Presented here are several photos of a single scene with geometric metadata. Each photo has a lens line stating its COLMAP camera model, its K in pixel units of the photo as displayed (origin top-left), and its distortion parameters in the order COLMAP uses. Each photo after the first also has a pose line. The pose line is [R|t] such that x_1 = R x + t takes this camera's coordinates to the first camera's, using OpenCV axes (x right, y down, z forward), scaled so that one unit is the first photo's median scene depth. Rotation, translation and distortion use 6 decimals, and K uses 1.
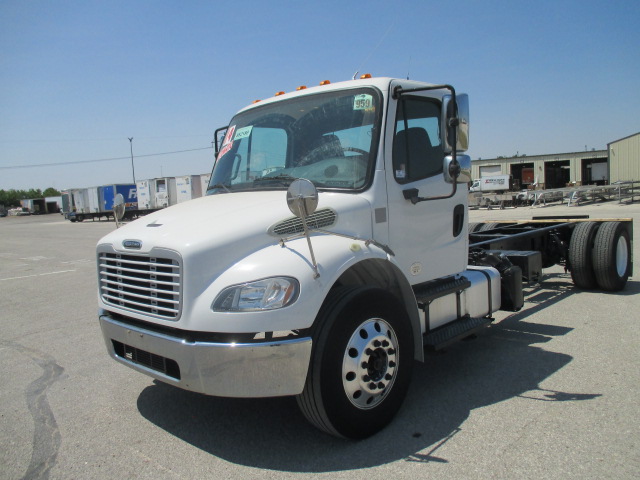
lens RADIAL K [[530.2, 0, 320.0], [0, 530.2, 240.0], [0, 0, 1]] dist [-0.032845, 0.009919]
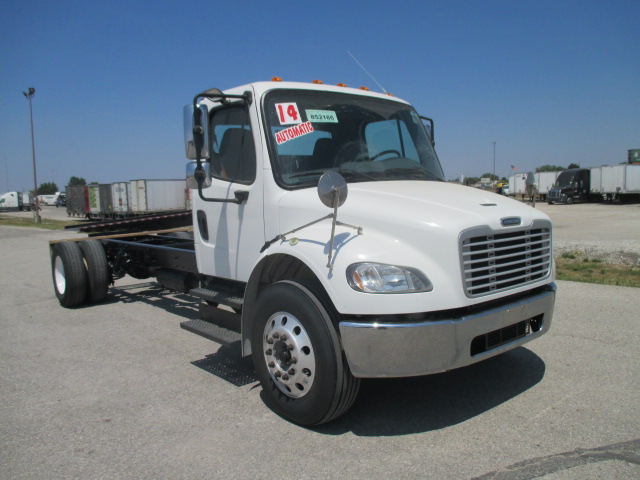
lens RADIAL K [[535.9, 0, 320.0], [0, 535.9, 240.0], [0, 0, 1]] dist [-0.036093, 0.002043]
pose [[0.106790, -0.039134, 0.993511, -1.208556], [0.115586, 0.992939, 0.026687, -0.022405], [-0.987540, 0.111986, 0.110560, 1.067907]]
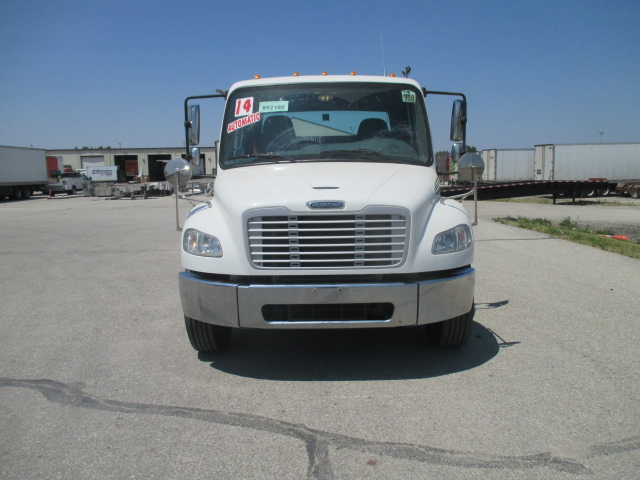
lens RADIAL K [[535.9, 0, 320.0], [0, 535.9, 240.0], [0, 0, 1]] dist [-0.036093, 0.002043]
pose [[0.729722, -0.048223, 0.682041, -0.935145], [0.039870, 0.998814, 0.027963, 0.040966], [-0.682580, 0.006787, 0.730779, 0.192021]]
